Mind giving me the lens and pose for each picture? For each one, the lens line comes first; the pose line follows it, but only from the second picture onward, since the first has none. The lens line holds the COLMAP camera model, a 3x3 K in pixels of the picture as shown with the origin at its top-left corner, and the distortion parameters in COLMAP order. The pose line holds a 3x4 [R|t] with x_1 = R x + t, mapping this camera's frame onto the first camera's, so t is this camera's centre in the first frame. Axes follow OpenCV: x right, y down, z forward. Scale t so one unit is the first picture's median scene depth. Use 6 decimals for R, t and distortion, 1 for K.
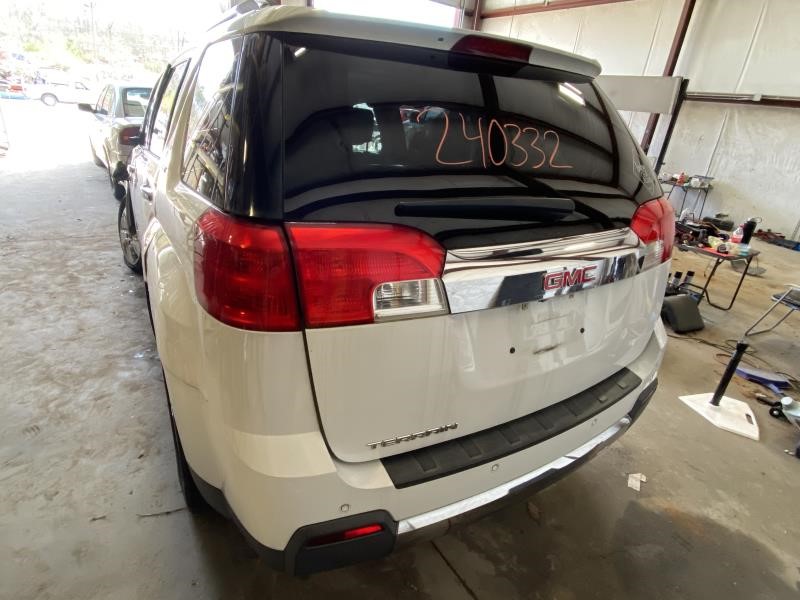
lens RADIAL K [[443.3, 0, 405.3], [0, 443.3, 306.2], [0, 0, 1]] dist [0.005168, -0.002364]
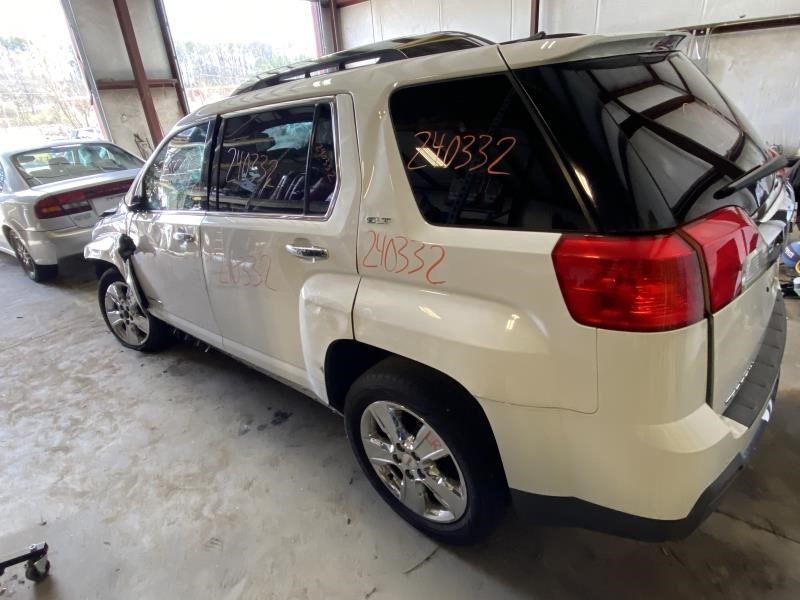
lens RADIAL K [[443.3, 0, 404.0], [0, 443.3, 295.0], [0, 0, 1]] dist [0.005168, -0.002364]
pose [[0.934418, -0.280467, 0.219547, -0.440874], [0.283126, 0.958876, 0.019928, -0.091058], [-0.216107, 0.043539, 0.975398, 0.018664]]
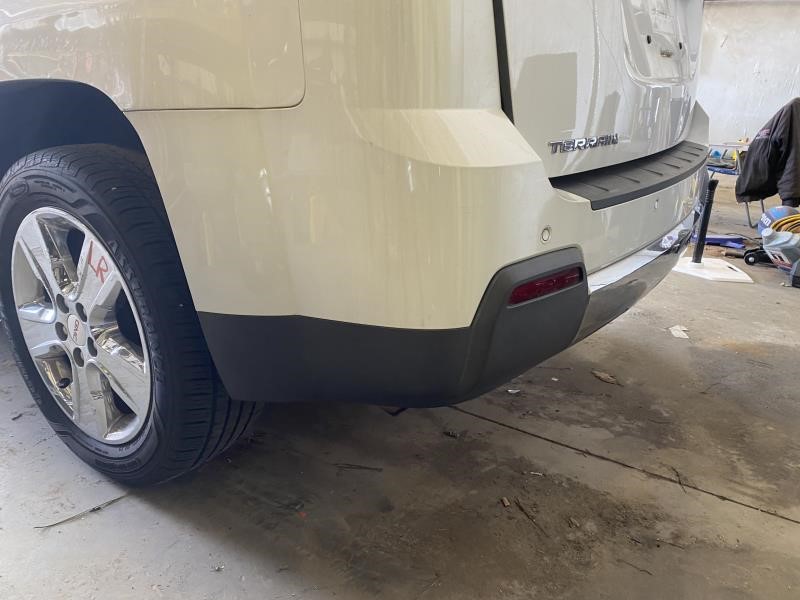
lens RADIAL K [[610.0, 0, 399.6], [0, 610.0, 305.3], [0, 0, 1]] dist [0.013721, -0.000431]
pose [[0.914135, -0.194795, 0.355545, -0.285603], [0.222133, 0.974302, -0.037326, 0.228735], [-0.339137, 0.113099, 0.933914, 0.098437]]
